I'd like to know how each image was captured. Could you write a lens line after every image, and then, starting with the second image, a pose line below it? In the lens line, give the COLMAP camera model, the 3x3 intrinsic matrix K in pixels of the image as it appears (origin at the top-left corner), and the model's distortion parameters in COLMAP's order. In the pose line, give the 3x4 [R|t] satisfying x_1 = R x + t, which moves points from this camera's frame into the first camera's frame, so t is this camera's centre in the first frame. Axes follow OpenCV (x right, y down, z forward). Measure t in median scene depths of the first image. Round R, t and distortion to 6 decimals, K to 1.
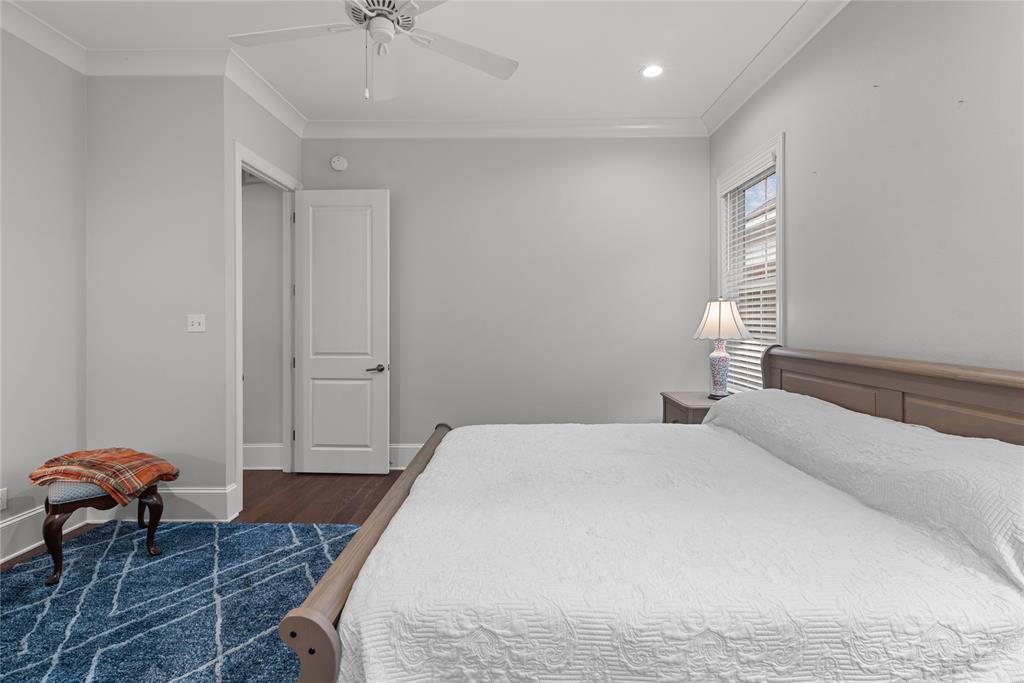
lens RADIAL K [[471.3, 0, 516.4], [0, 471.3, 326.0], [0, 0, 1]] dist [0.000160, 0.000322]
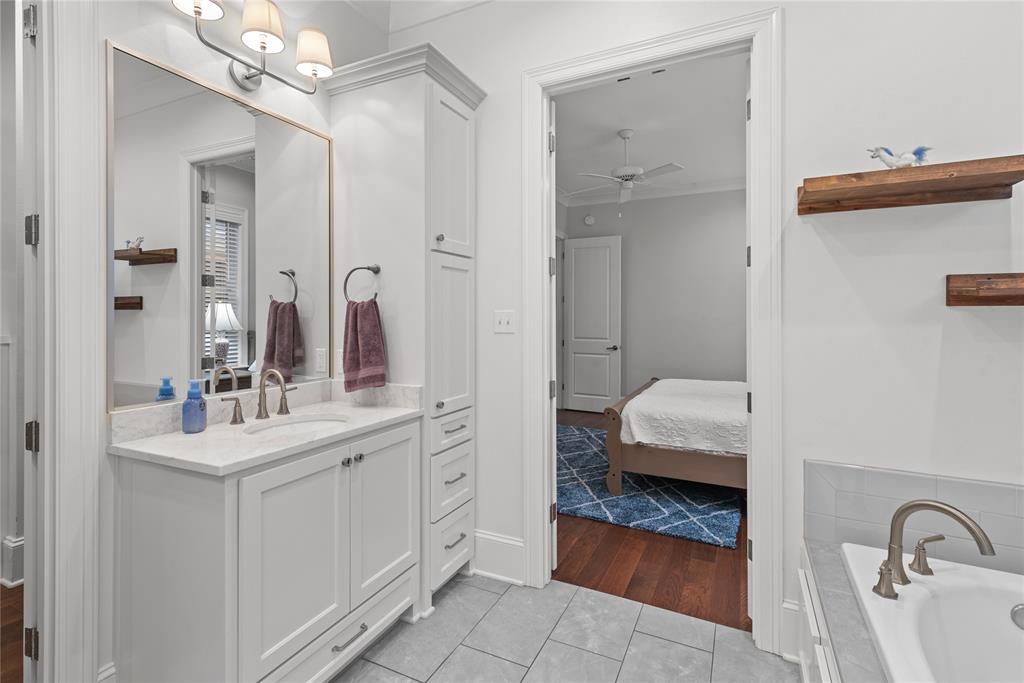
lens RADIAL K [[471.3, 0, 516.4], [0, 471.3, 326.0], [0, 0, 1]] dist [0.000160, 0.000322]
pose [[0.904717, 0.006850, -0.425958, 0.091502], [-0.004377, 0.999967, 0.006785, 0.005595], [0.425991, -0.004274, 0.904717, -0.598456]]
